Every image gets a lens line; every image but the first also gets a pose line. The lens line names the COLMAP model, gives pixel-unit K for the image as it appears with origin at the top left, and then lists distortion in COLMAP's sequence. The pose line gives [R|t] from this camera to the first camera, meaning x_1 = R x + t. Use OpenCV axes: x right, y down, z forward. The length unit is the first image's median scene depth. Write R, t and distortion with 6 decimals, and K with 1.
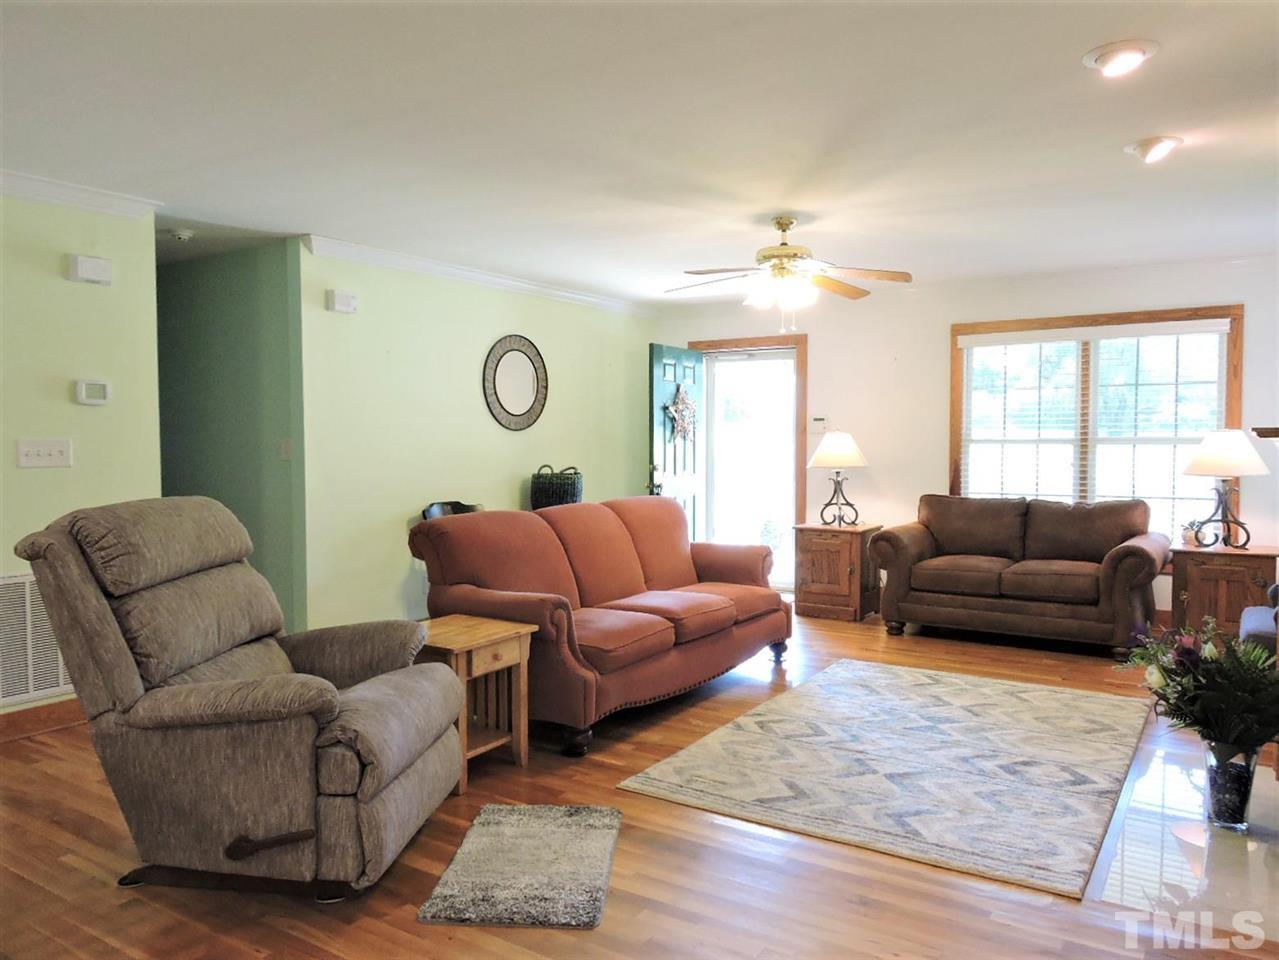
lens RADIAL K [[933.8, 0, 639.5], [0, 933.8, 480.0], [0, 0, 1]] dist [-0.004126, -0.001011]
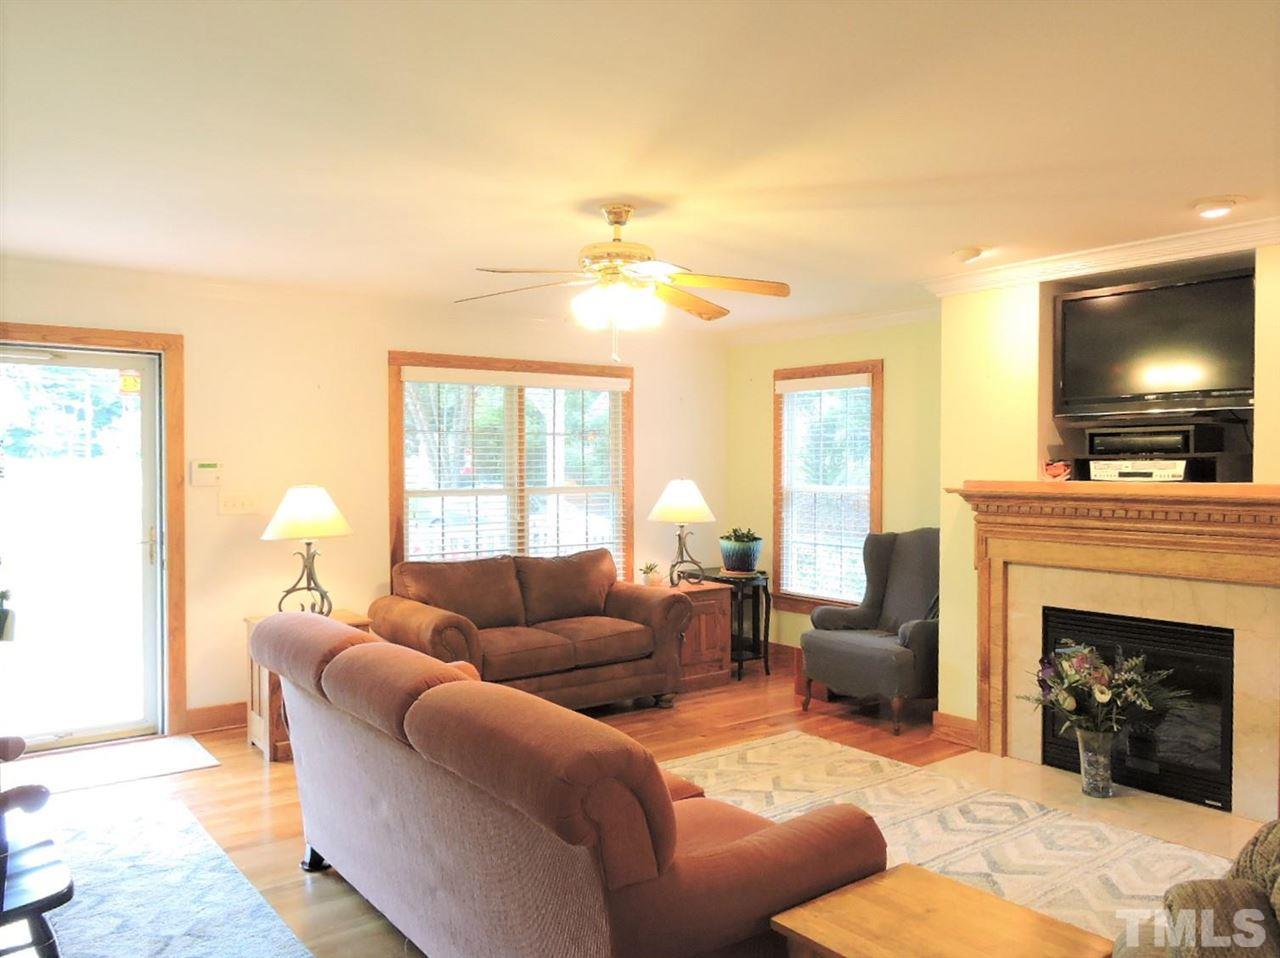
lens RADIAL K [[966.9, 0, 640.0], [0, 966.9, 479.0], [0, 0, 1]] dist [-0.004285, -0.002845]
pose [[0.334134, -0.011430, 0.942456, -0.625106], [0.042568, 0.999089, -0.002975, -0.069998], [-0.941564, 0.041112, 0.334316, 0.832312]]
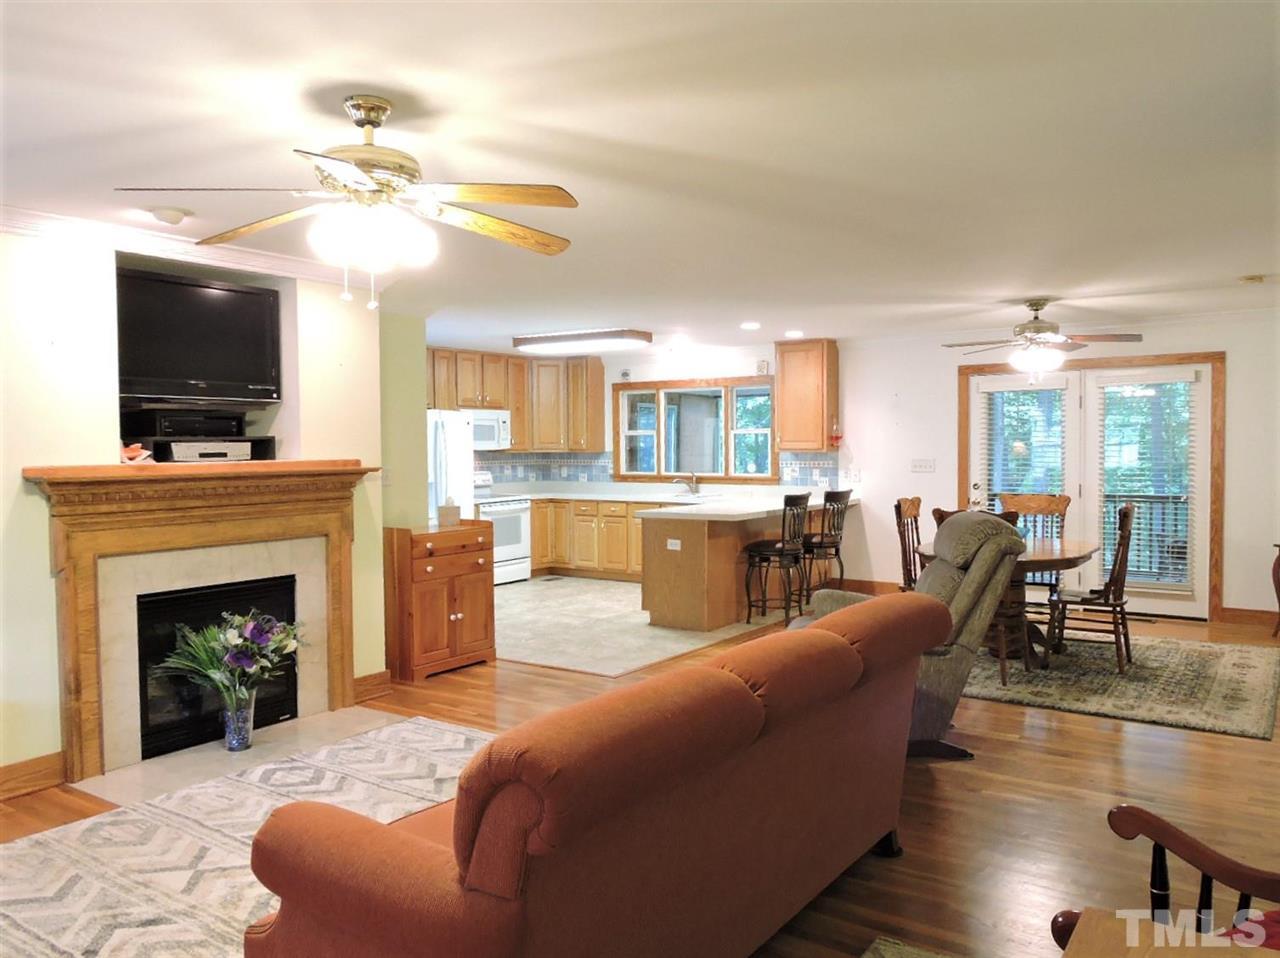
lens RADIAL K [[966.9, 0, 640.0], [0, 966.9, 479.0], [0, 0, 1]] dist [-0.004285, -0.002845]
pose [[-0.999438, 0.008639, 0.032386, -0.023167], [0.011224, 0.996691, 0.080507, -0.112076], [-0.031584, 0.080825, -0.996228, 1.775337]]
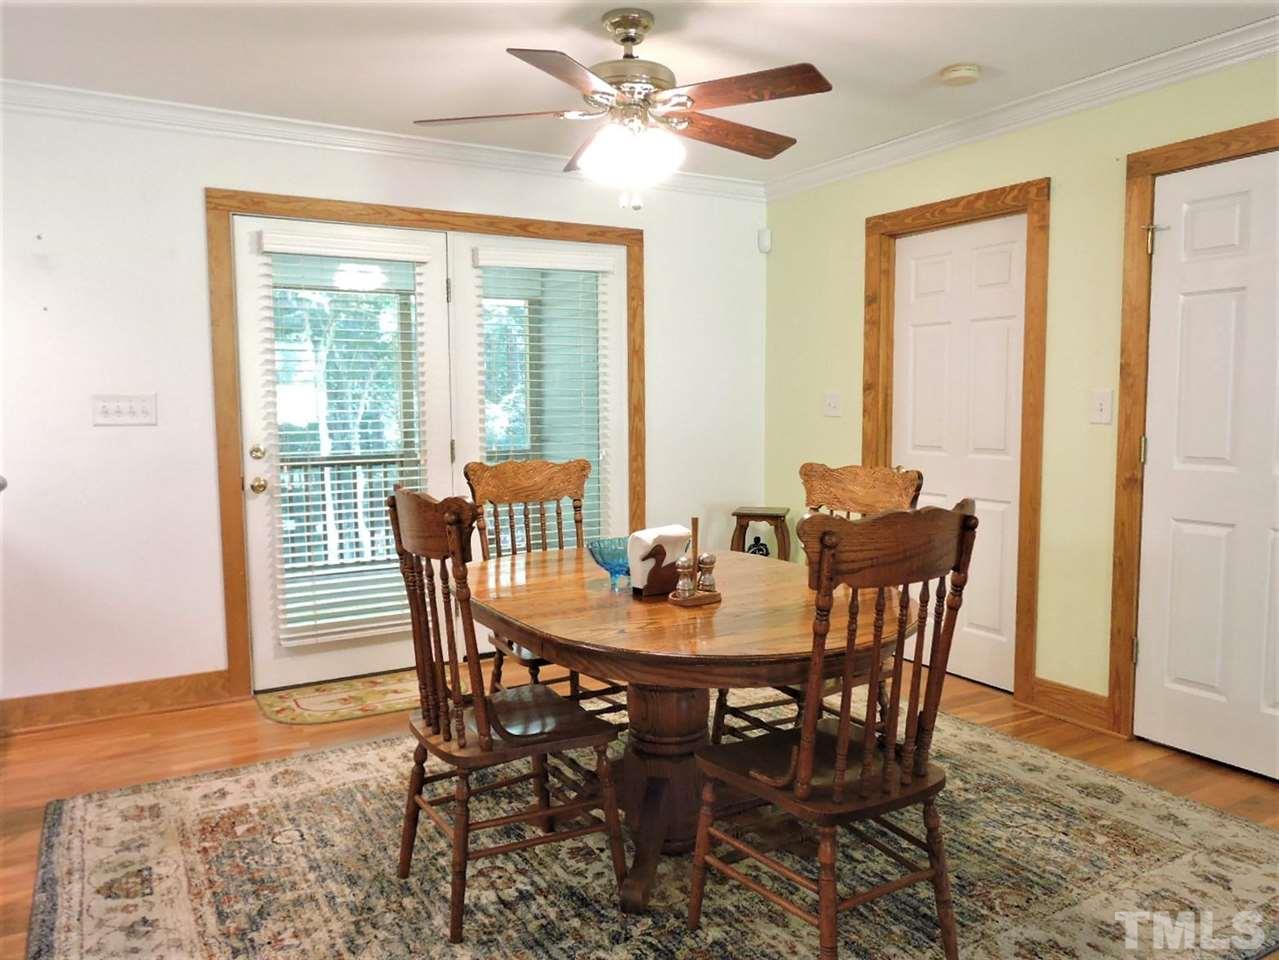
lens RADIAL K [[933.8, 0, 639.5], [0, 933.8, 480.0], [0, 0, 1]] dist [-0.004126, -0.001011]
pose [[-0.450606, 0.079043, -0.889217, -0.003762], [-0.034201, 0.993813, 0.105672, -0.011299], [0.892067, 0.078029, -0.445115, 0.512077]]
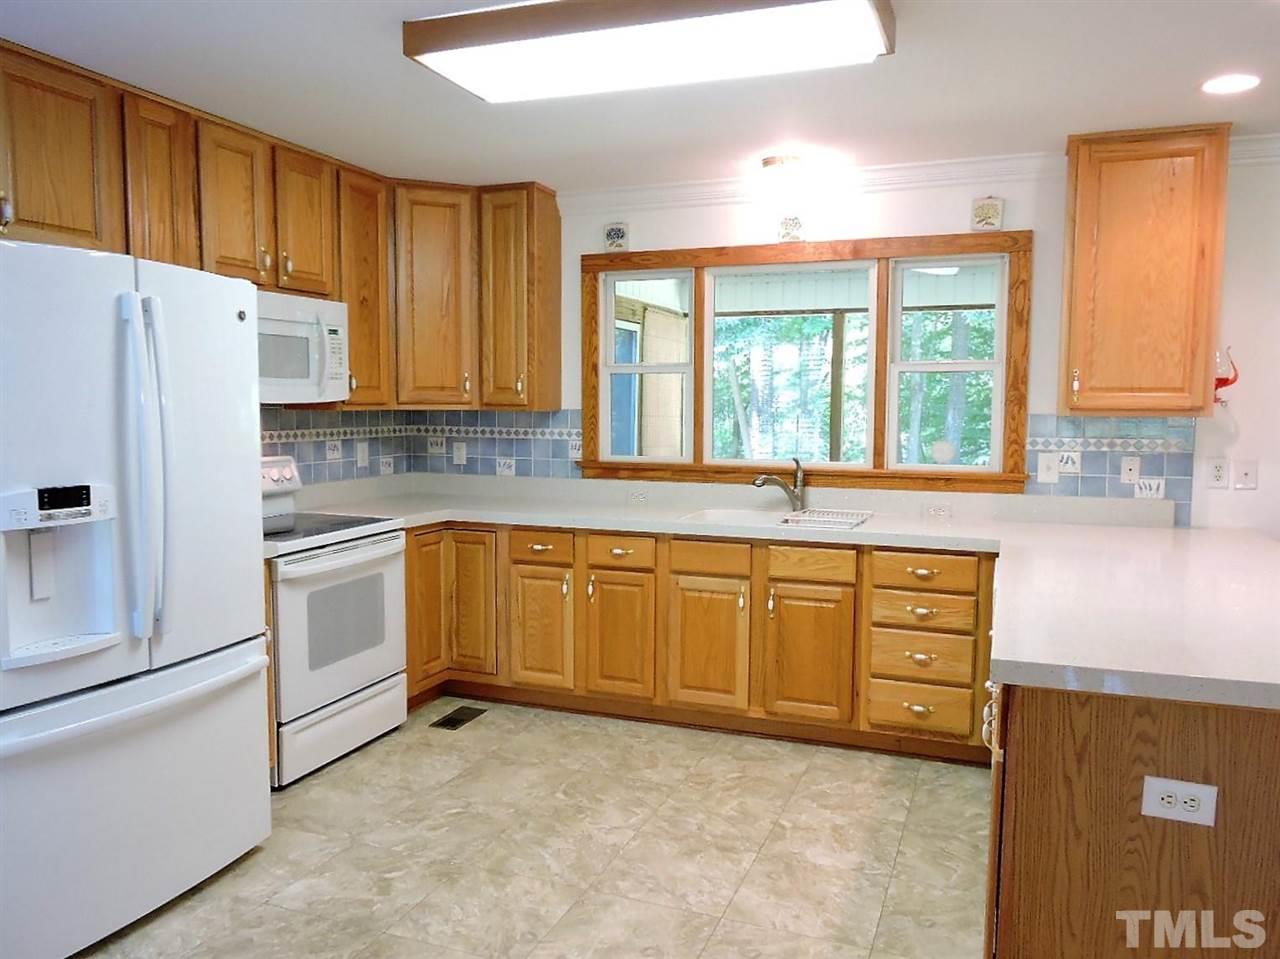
lens RADIAL K [[956.2, 0, 640.0], [0, 956.2, 479.5], [0, 0, 1]] dist [-0.002824, -0.000189]
pose [[-0.978207, 0.015044, -0.207085, 0.294306], [-0.011307, 0.992032, 0.125478, -0.040795], [0.207322, 0.125085, -0.970243, 0.358944]]
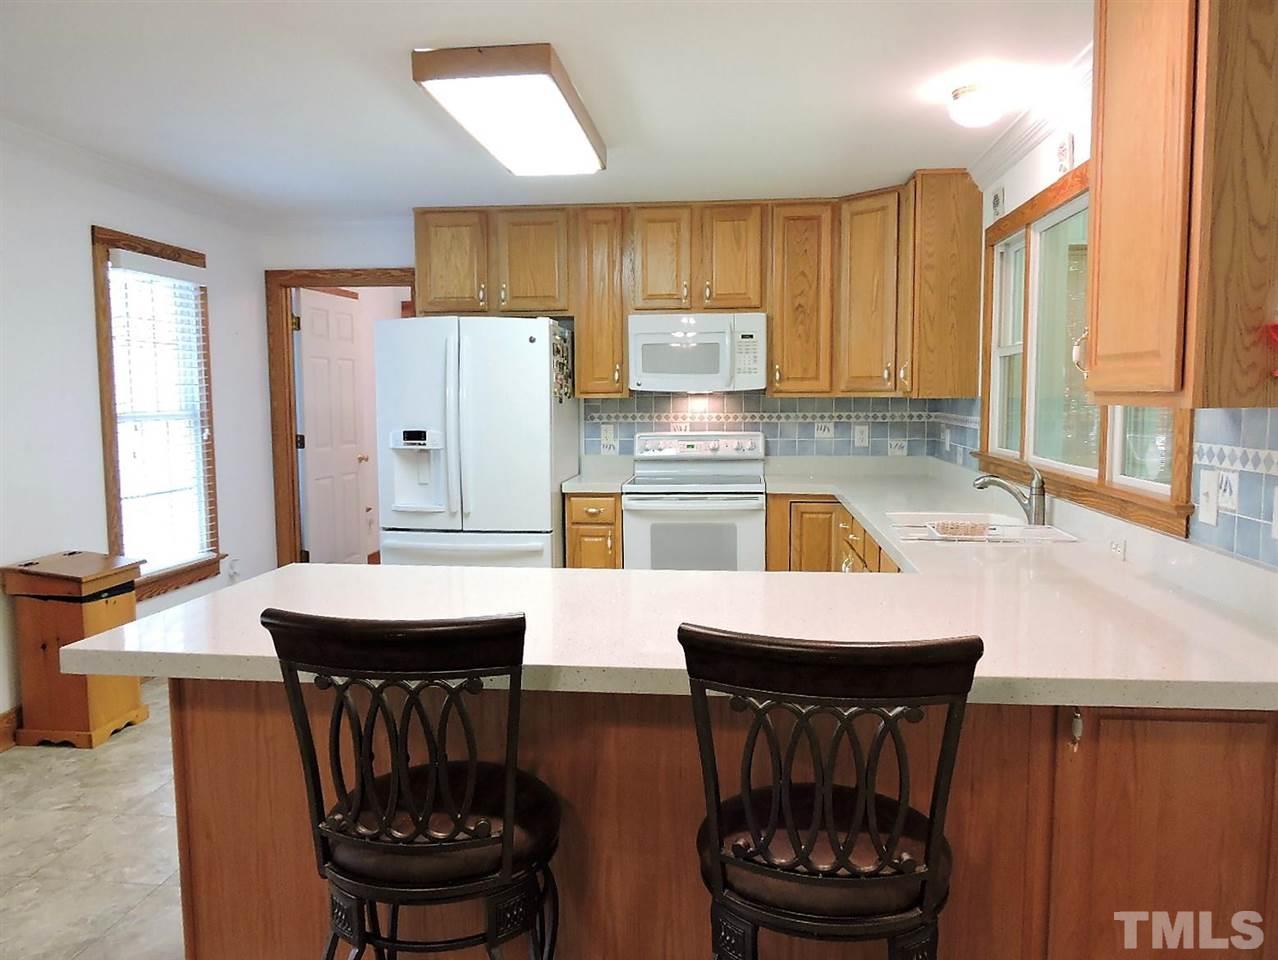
lens RADIAL K [[933.0, 0, 639.0], [0, 933.0, 480.0], [0, 0, 1]] dist [-0.004126, -0.001011]
pose [[-0.451833, -0.078854, 0.888610, -0.606919], [0.044140, 0.992890, 0.110552, -0.019535], [-0.891010, 0.089174, -0.445140, 0.039813]]
